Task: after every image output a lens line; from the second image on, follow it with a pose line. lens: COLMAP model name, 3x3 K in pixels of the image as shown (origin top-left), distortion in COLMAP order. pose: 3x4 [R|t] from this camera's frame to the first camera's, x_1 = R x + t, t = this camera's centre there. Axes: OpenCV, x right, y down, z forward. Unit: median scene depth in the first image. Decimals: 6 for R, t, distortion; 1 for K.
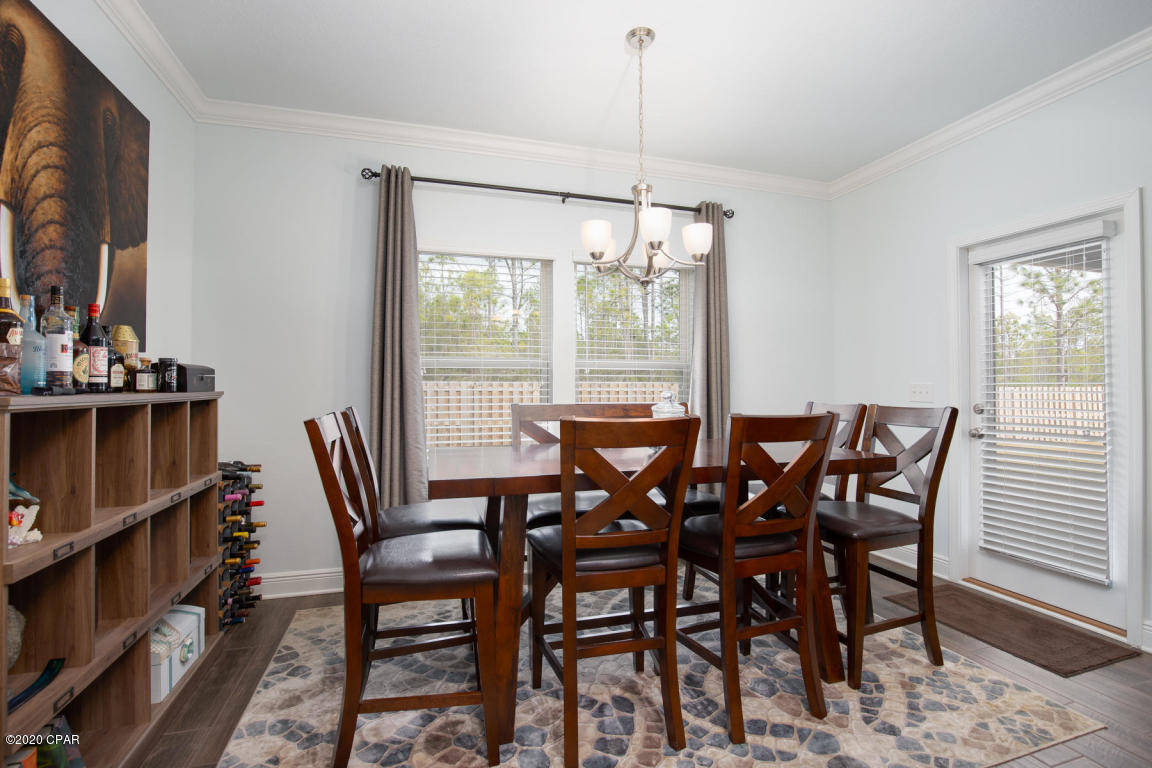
lens RADIAL K [[533.2, 0, 586.1], [0, 533.2, 381.5], [0, 0, 1]] dist [-0.033723, 0.006470]
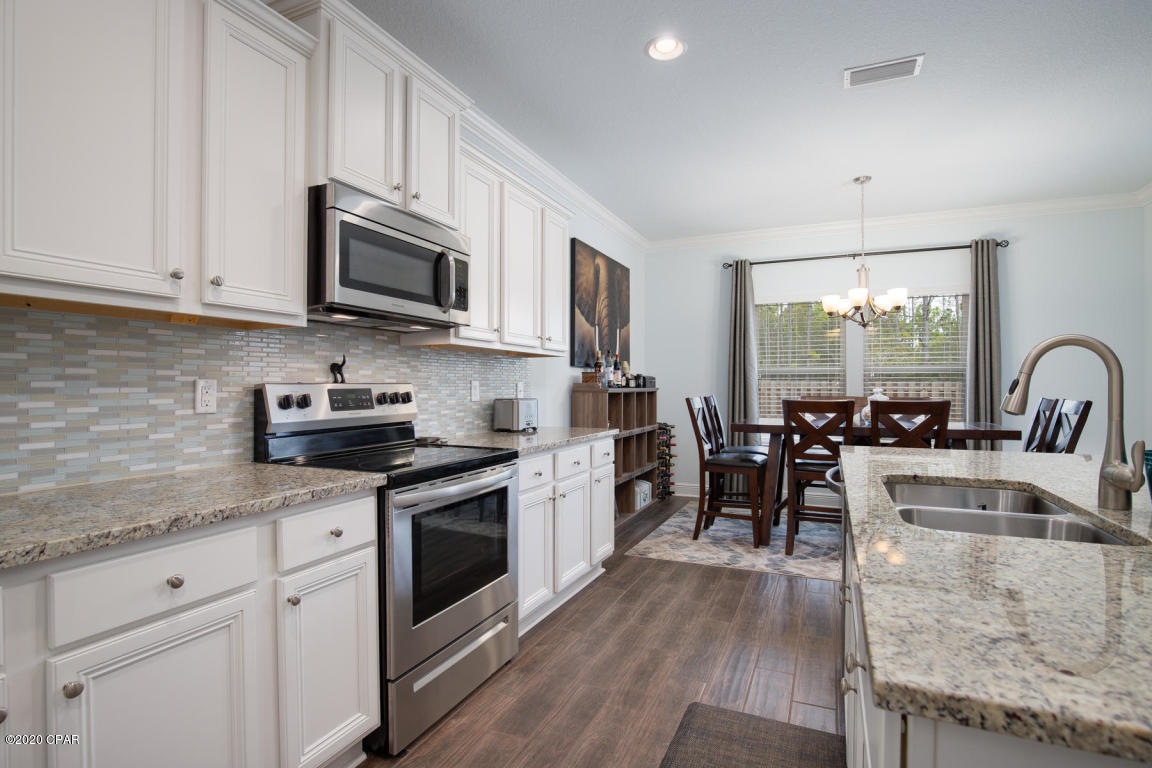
lens RADIAL K [[551.6, 0, 578.9], [0, 551.6, 390.9], [0, 0, 1]] dist [-0.032308, 0.000099]
pose [[0.736063, 0.006691, -0.676880, 0.700530], [0.007024, 0.999822, 0.017521, -0.011518], [0.676877, -0.017650, 0.735885, -1.037217]]
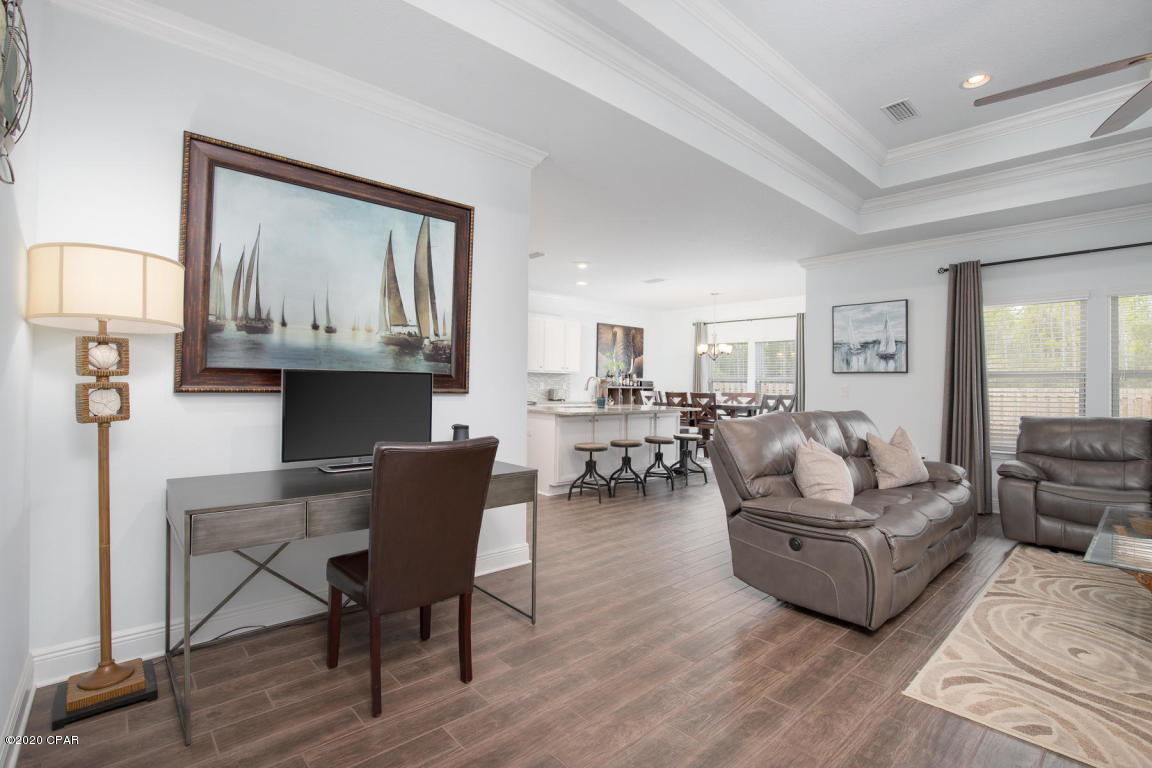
lens RADIAL K [[533.2, 0, 586.1], [0, 533.2, 381.5], [0, 0, 1]] dist [-0.033723, 0.006470]
pose [[0.416725, 0.001396, -0.909031, 3.649871], [-0.005411, 0.999985, -0.000945, -0.020694], [0.909016, 0.005312, 0.416726, -1.615938]]
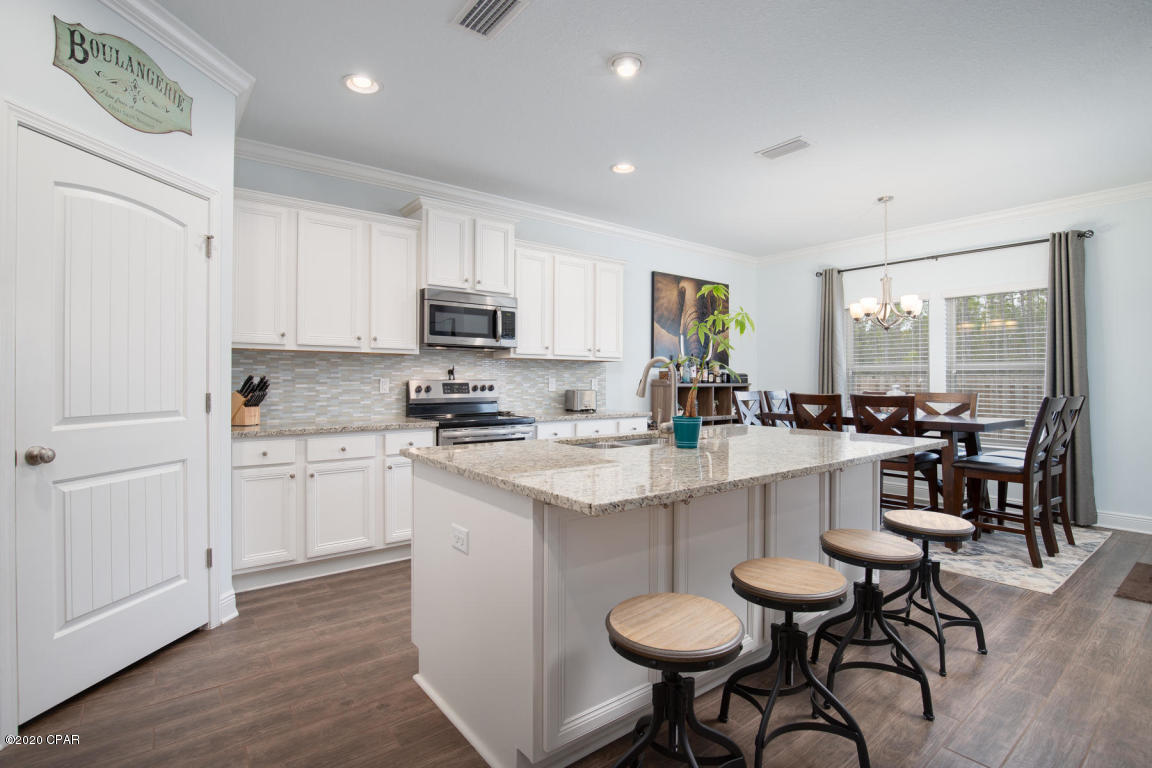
lens RADIAL K [[537.9, 0, 576.0], [0, 537.9, 384.0], [0, 0, 1]] dist [-0.030457, 0.000162]
pose [[0.337397, 0.007861, -0.941330, 1.731715], [0.007537, 0.999911, 0.011052, -0.014753], [0.941332, -0.010823, 0.337307, -0.800783]]
